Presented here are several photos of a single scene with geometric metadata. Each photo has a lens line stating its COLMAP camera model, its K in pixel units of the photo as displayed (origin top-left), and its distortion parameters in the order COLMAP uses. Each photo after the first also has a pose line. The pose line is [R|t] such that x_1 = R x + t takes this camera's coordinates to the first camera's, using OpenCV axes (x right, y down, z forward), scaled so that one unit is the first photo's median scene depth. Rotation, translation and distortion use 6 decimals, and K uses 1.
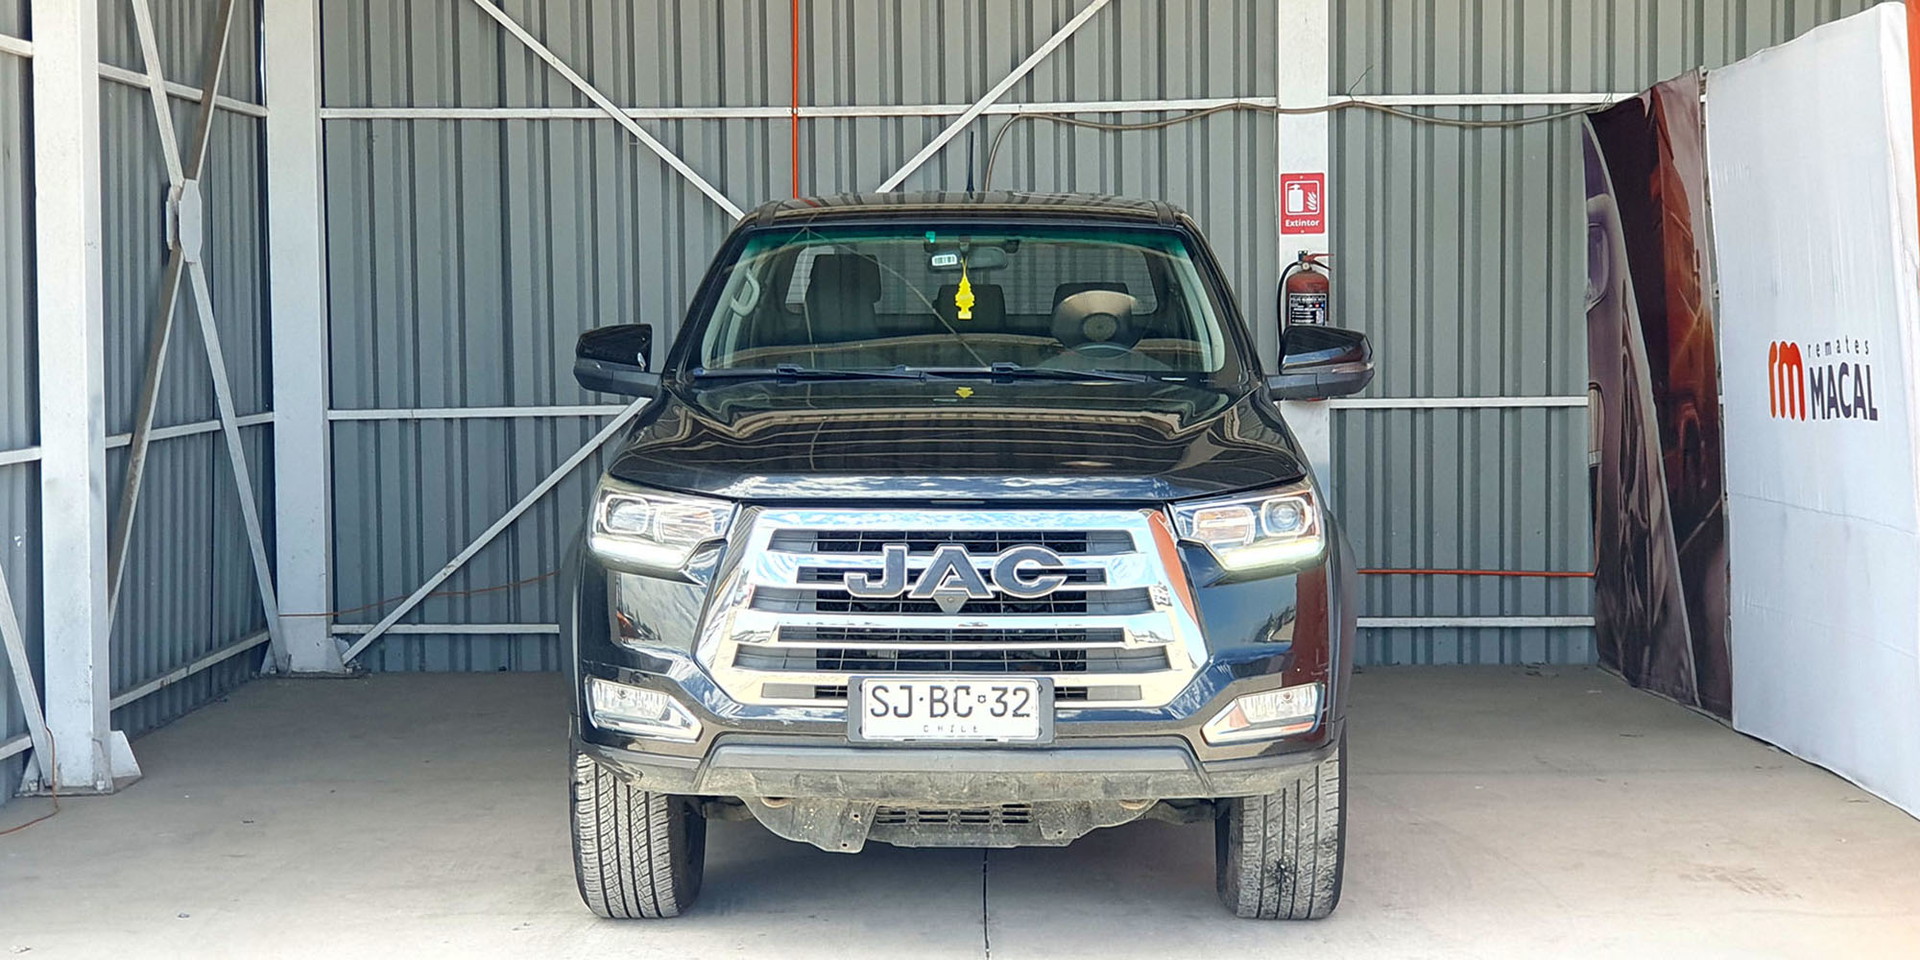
lens RADIAL K [[3972.0, 0, 869.7], [0, 3972.0, 517.3], [0, 0, 1]] dist [0.165608, 0.000000]
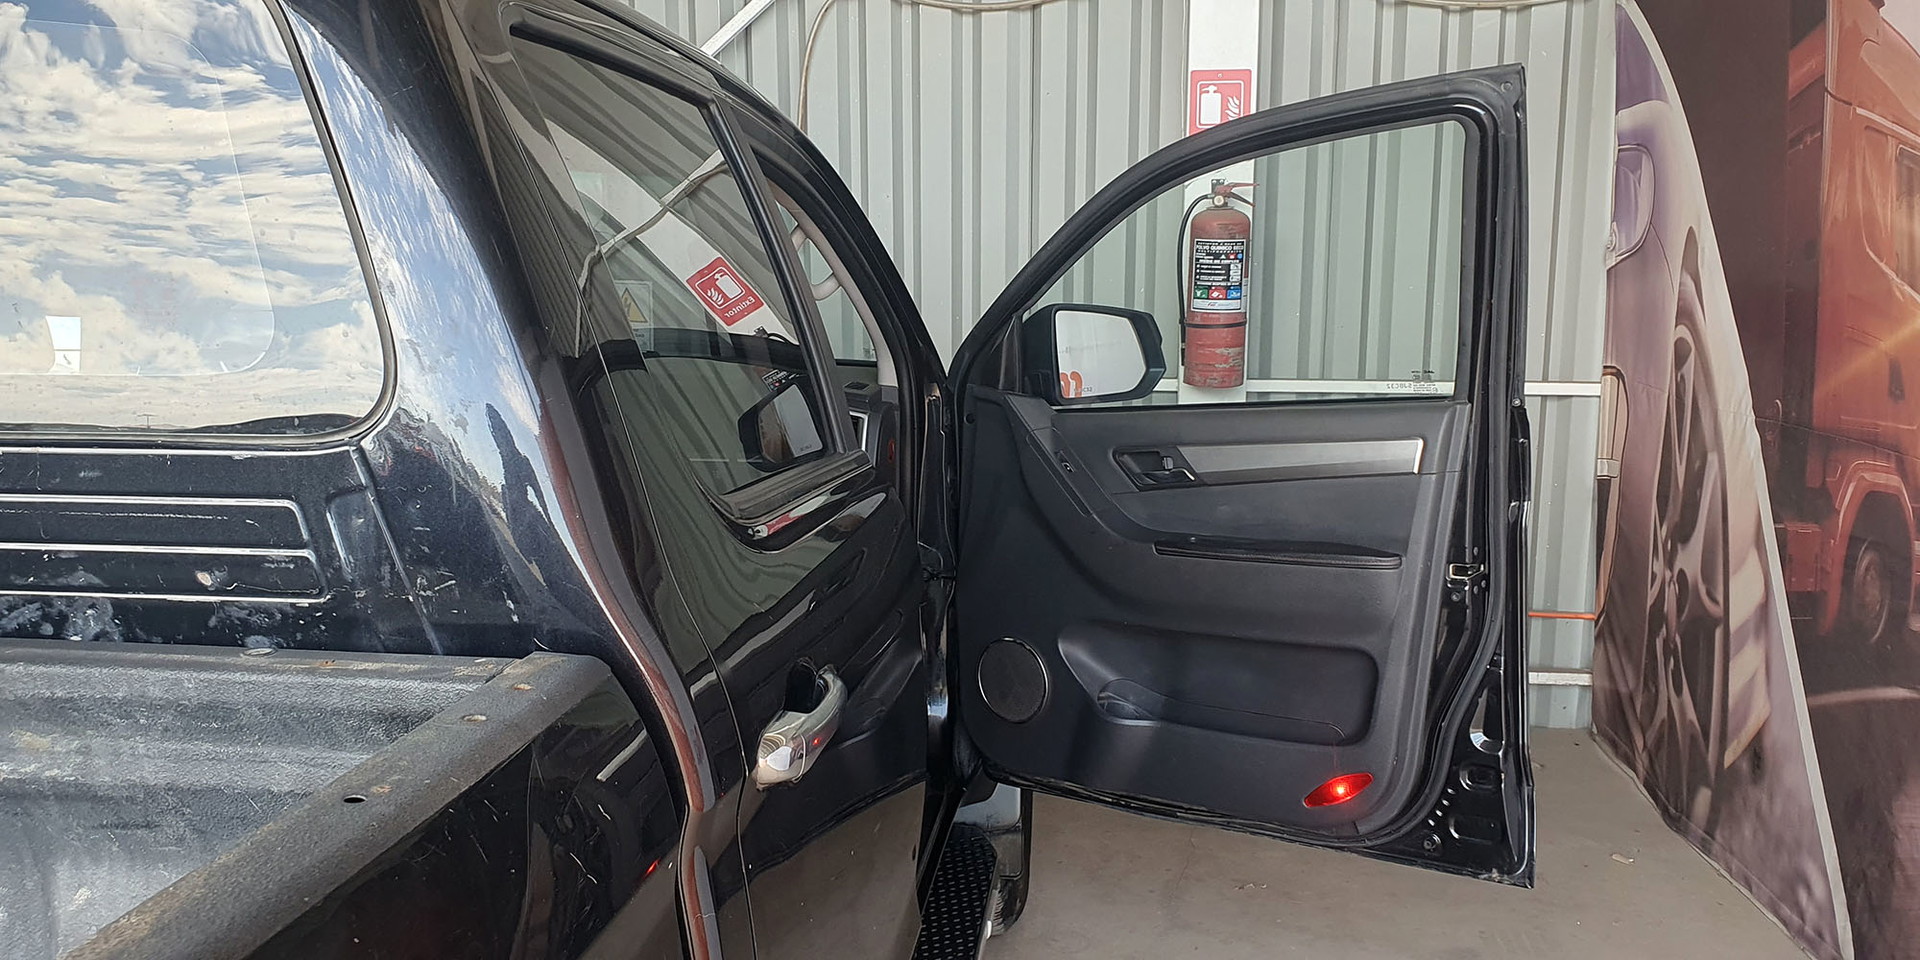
lens RADIAL K [[1407.6, 0, 987.1], [0, 1407.6, 459.2], [0, 0, 1]] dist [0.036244, -0.003452]
pose [[0.993241, 0.033788, -0.111047, 0.097313], [-0.020527, 0.992747, 0.118457, -0.045807], [0.114244, -0.115377, 0.986730, 0.735105]]
